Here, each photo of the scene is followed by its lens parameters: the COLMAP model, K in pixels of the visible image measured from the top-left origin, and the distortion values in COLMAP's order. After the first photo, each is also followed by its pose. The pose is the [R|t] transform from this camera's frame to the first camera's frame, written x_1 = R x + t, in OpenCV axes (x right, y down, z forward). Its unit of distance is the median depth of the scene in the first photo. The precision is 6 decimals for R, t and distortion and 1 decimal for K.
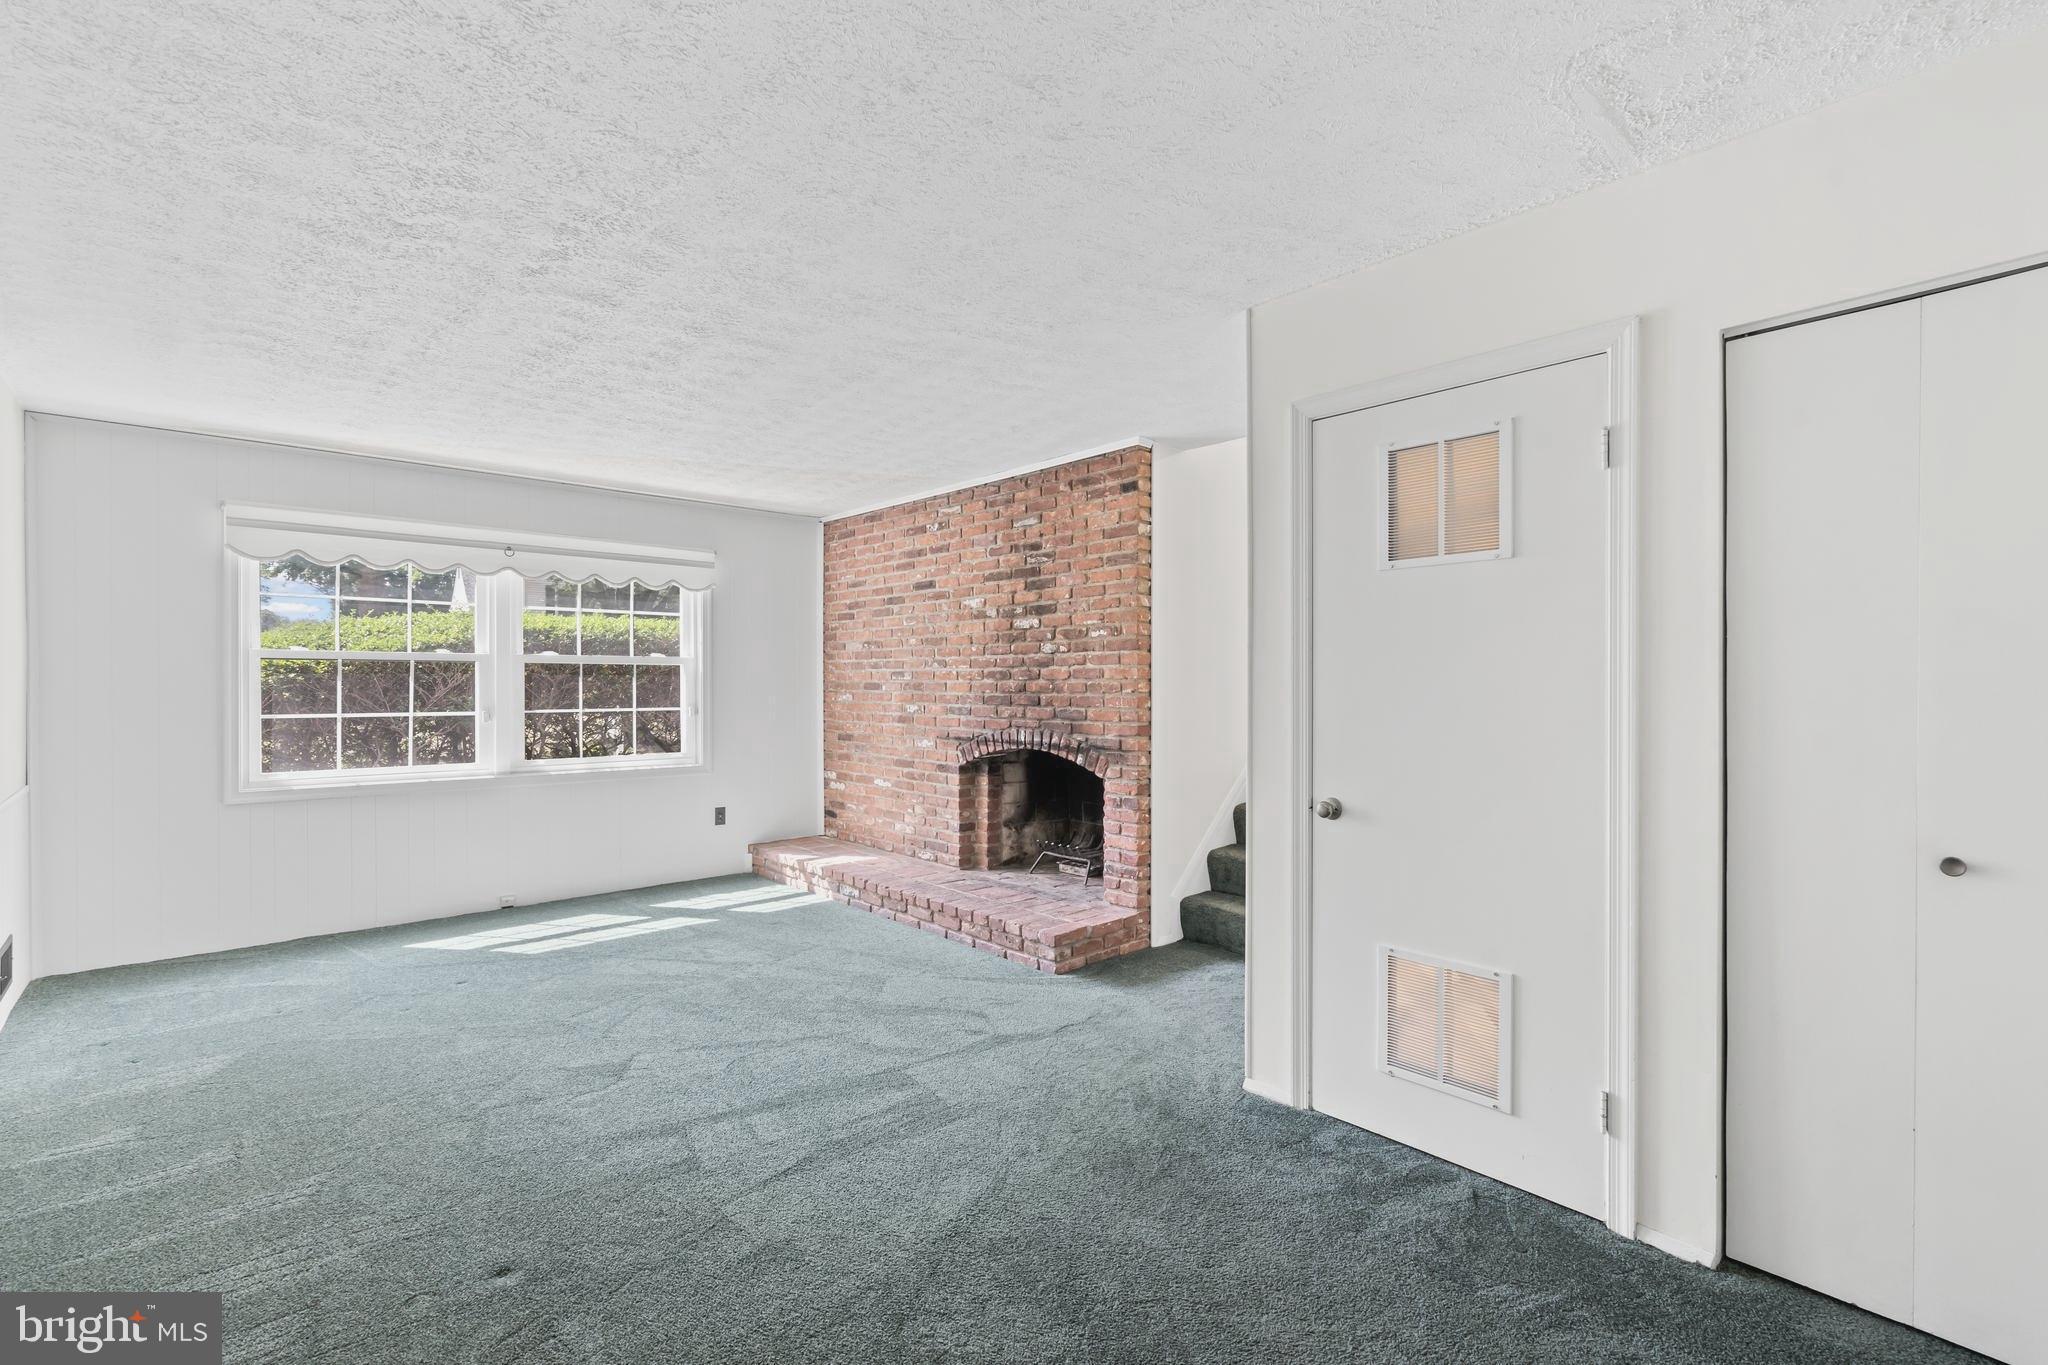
lens RADIAL K [[925.2, 0, 1030.6], [0, 925.2, 687.2], [0, 0, 1]] dist [0.000748, 0.000366]
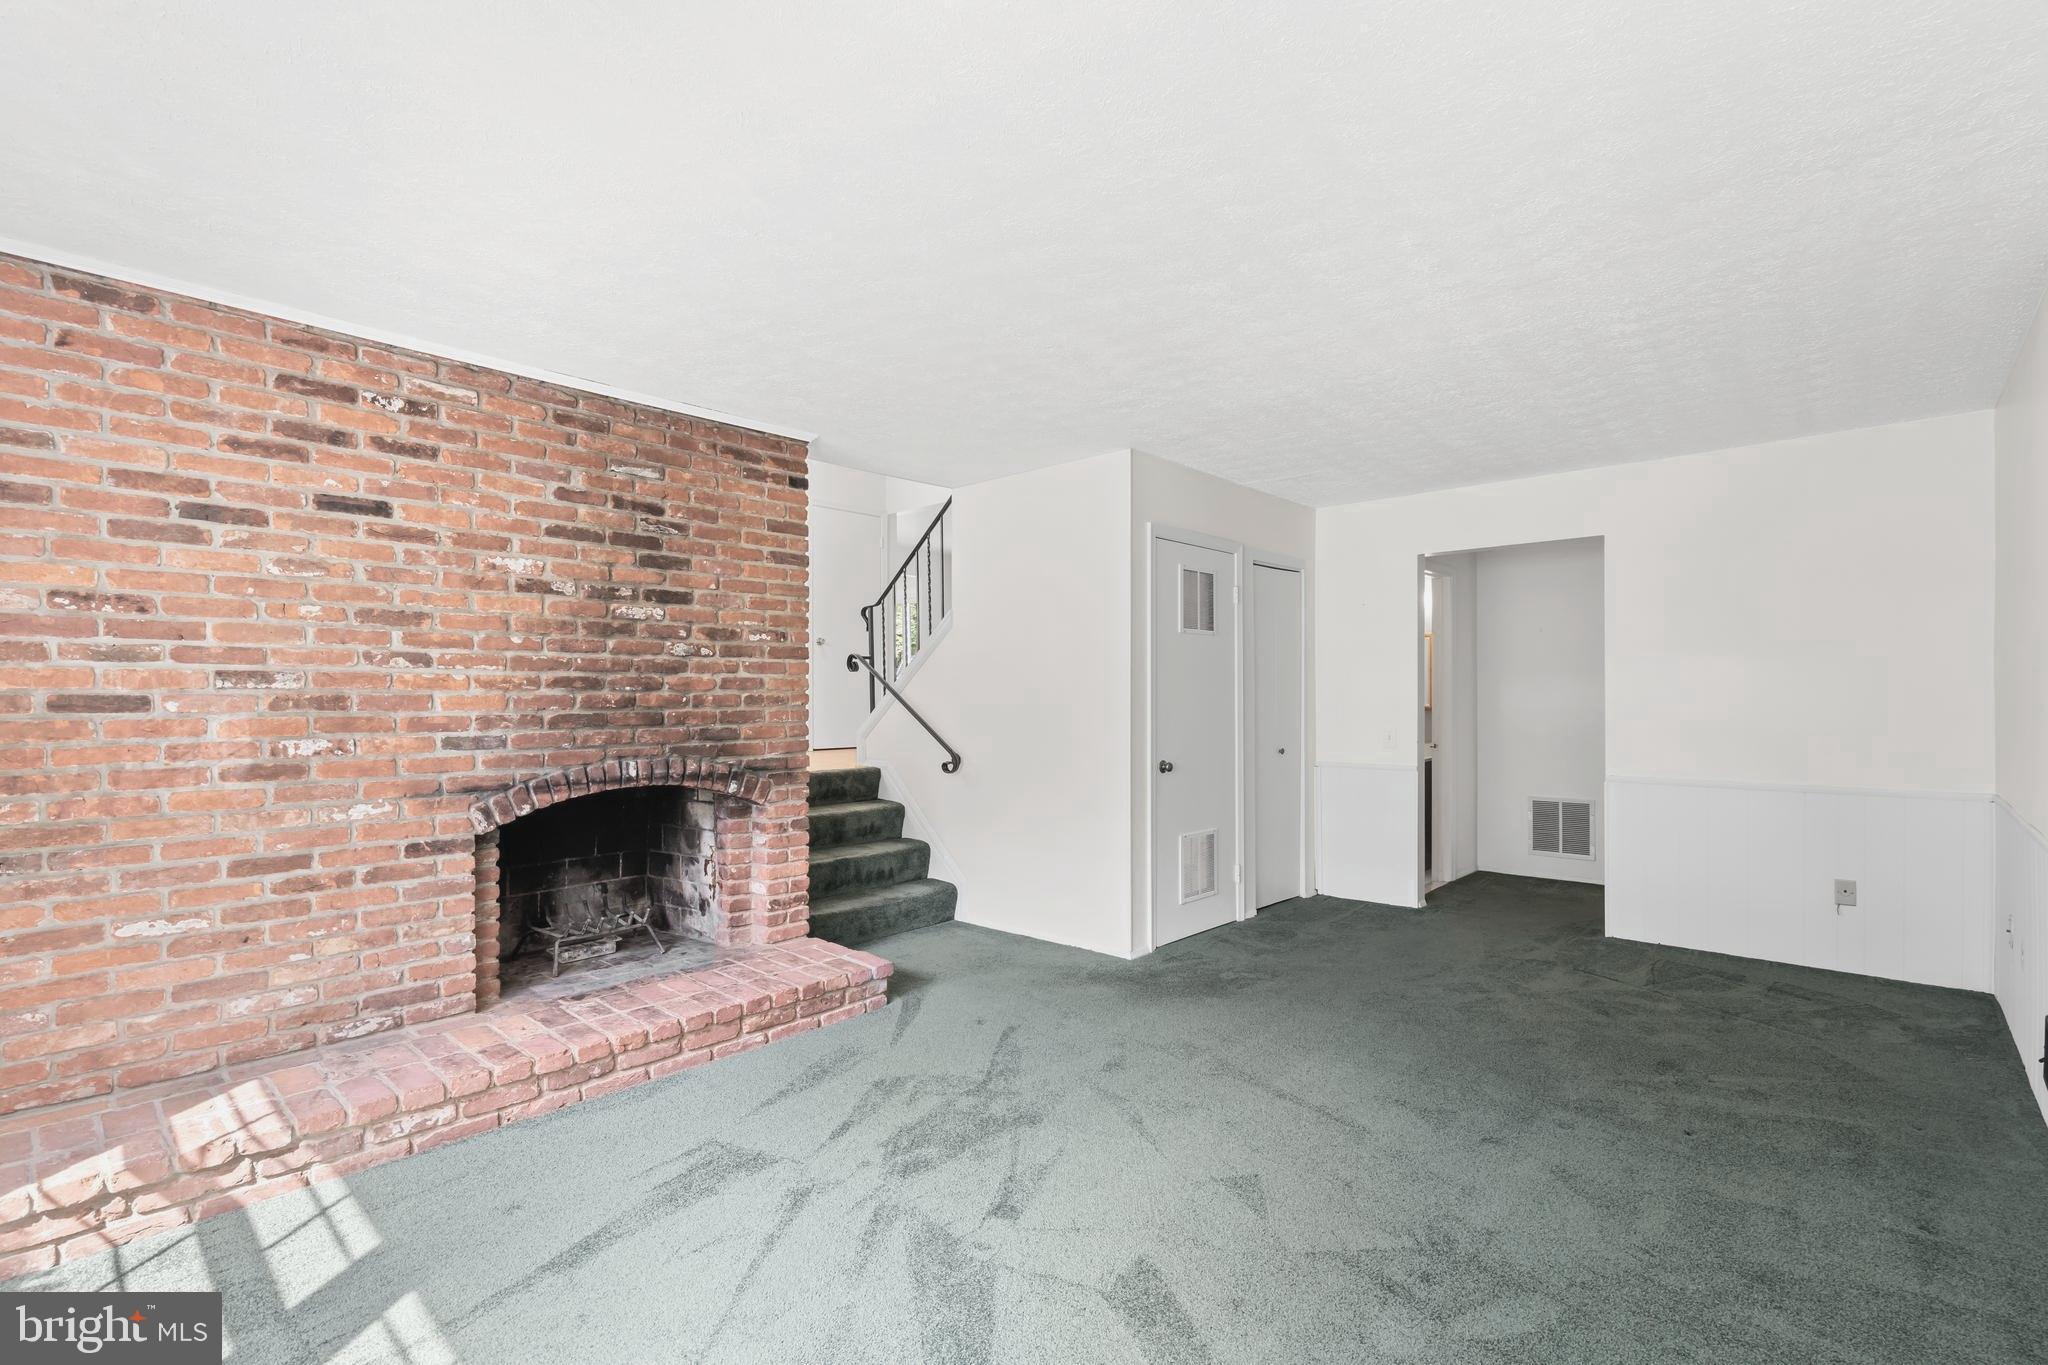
lens RADIAL K [[925.2, 0, 1030.6], [0, 925.2, 687.2], [0, 0, 1]] dist [0.000748, 0.000366]
pose [[-0.087542, 0.004261, 0.996152, -0.741745], [0.003049, 0.999987, -0.004010, -0.006353], [-0.996156, 0.002686, -0.087554, 0.752836]]
